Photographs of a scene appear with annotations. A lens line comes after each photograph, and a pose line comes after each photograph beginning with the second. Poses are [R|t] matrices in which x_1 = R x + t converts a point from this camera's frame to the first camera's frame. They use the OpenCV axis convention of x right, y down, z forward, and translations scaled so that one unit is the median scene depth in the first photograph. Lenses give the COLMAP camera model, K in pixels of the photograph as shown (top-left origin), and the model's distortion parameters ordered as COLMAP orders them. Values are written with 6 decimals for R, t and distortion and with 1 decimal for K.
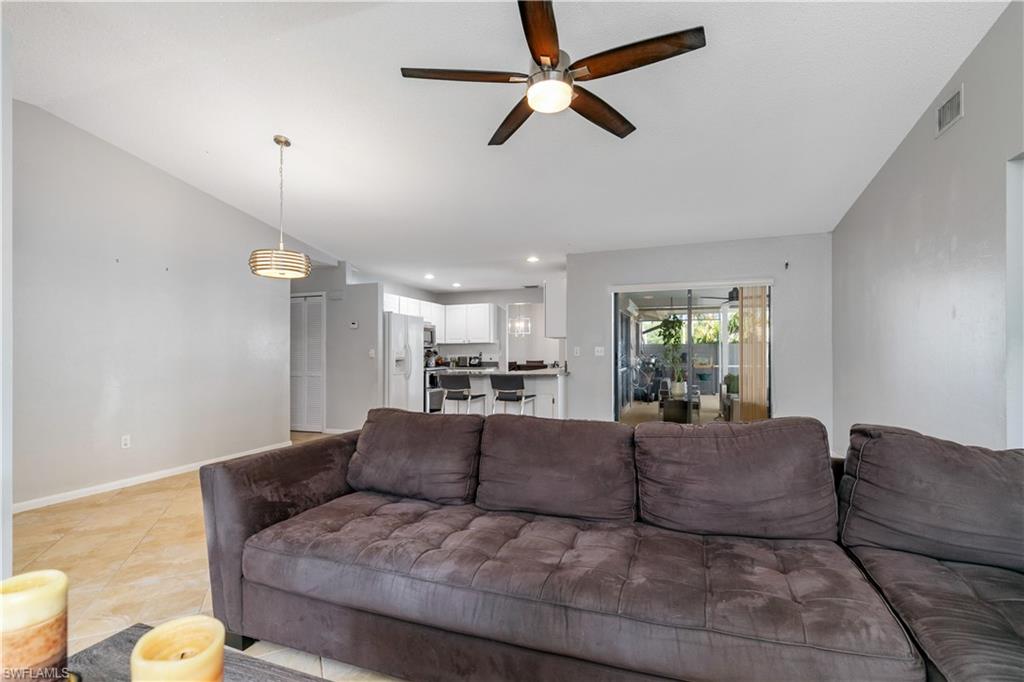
lens RADIAL K [[458.7, 0, 516.4], [0, 458.7, 349.1], [0, 0, 1]] dist [0.006522, -0.002464]
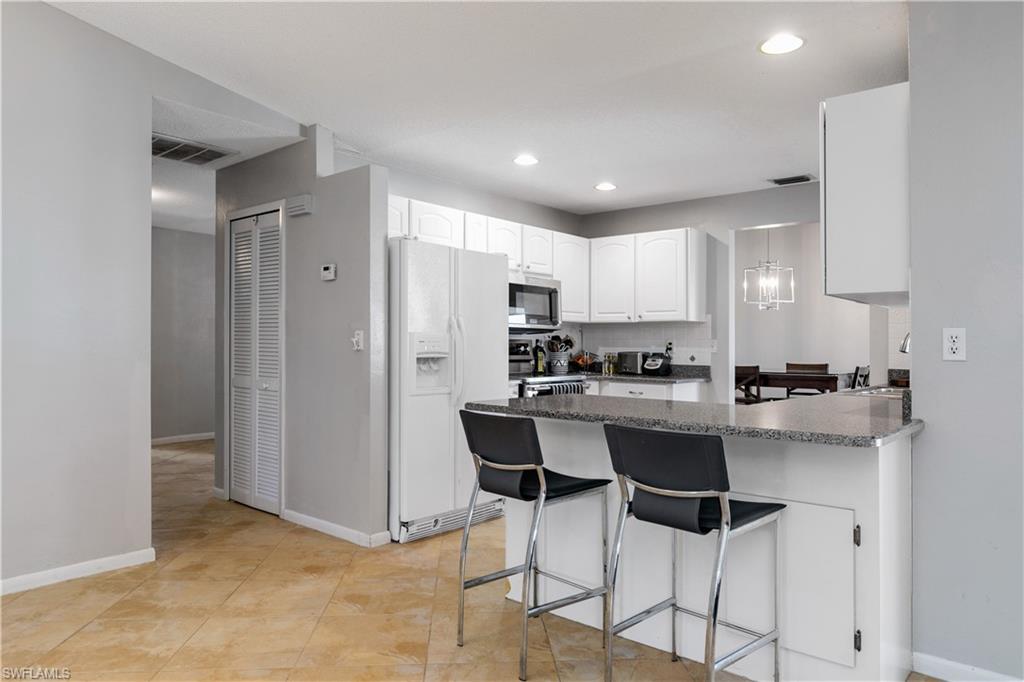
lens RADIAL K [[688.4, 0, 518.0], [0, 688.4, 315.2], [0, 0, 1]] dist [-0.007845, 0.002585]
pose [[0.931473, -0.000464, -0.363811, 0.027045], [-0.012115, 0.999405, -0.032294, 0.003752], [0.363609, 0.034488, 0.930913, 0.340662]]
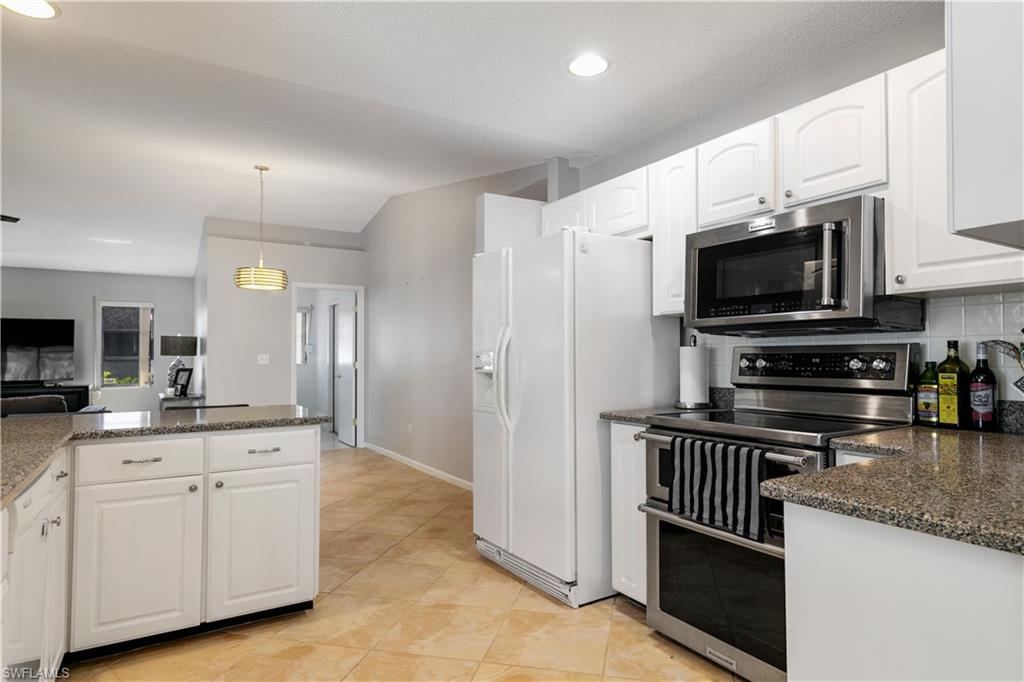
lens RADIAL K [[574.7, 0, 517.5], [0, 574.7, 344.3], [0, 0, 1]] dist [-0.008967, -0.000719]
pose [[-0.629493, -0.004708, -0.776992, 0.075410], [0.022104, 0.999468, -0.023964, 0.008267], [0.776691, -0.032260, -0.629055, 0.982943]]
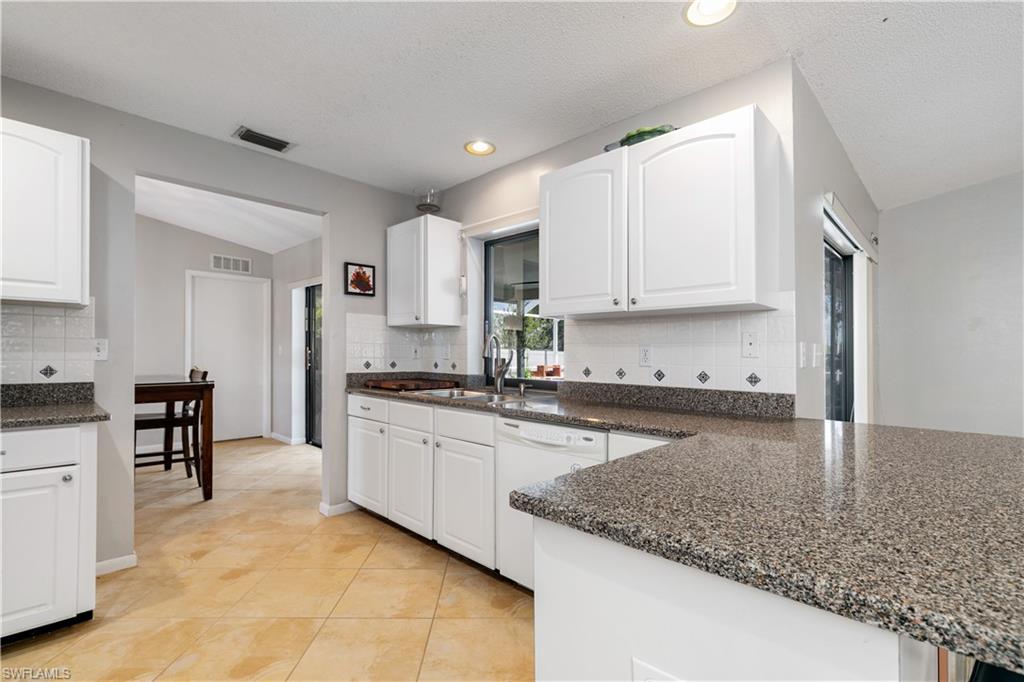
lens RADIAL K [[458.7, 0, 513.2], [0, 458.7, 345.8], [0, 0, 1]] dist [0.006522, -0.002464]
pose [[0.411917, 0.024074, 0.910903, -0.182393], [-0.024966, 0.999574, -0.015127, 0.005627], [-0.910879, -0.016511, 0.412343, 0.685036]]
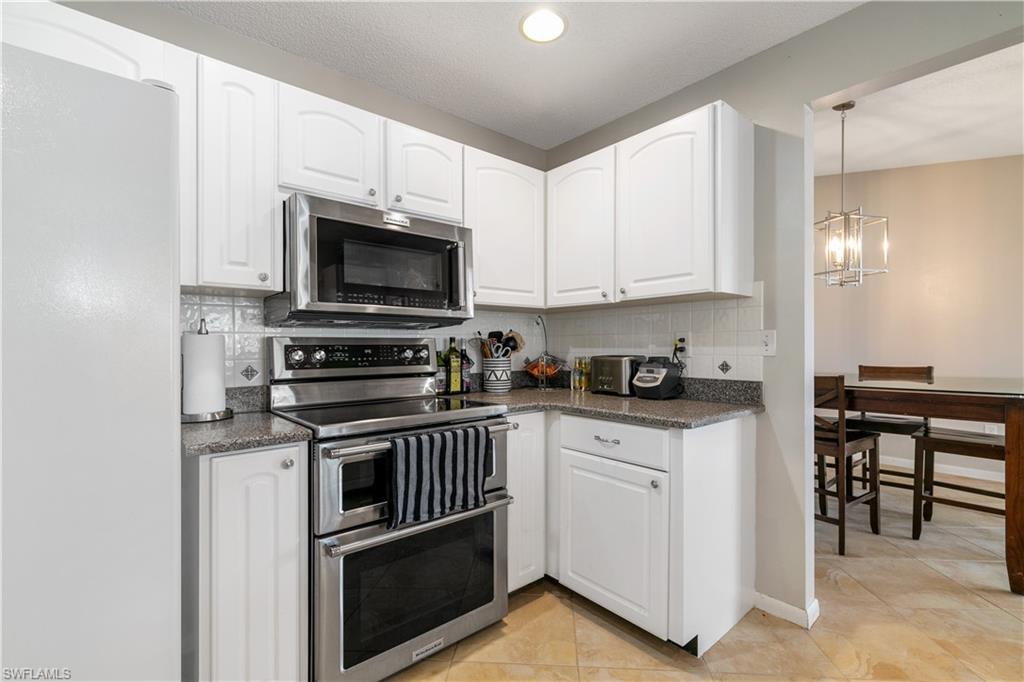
lens RADIAL K [[458.7, 0, 522.2], [0, 458.7, 349.8], [0, 0, 1]] dist [0.006522, -0.002464]
pose [[0.870484, 0.004445, -0.492176, -0.031576], [0.007629, 0.999717, 0.022521, 0.006991], [0.492137, -0.023359, 0.870204, 0.759956]]
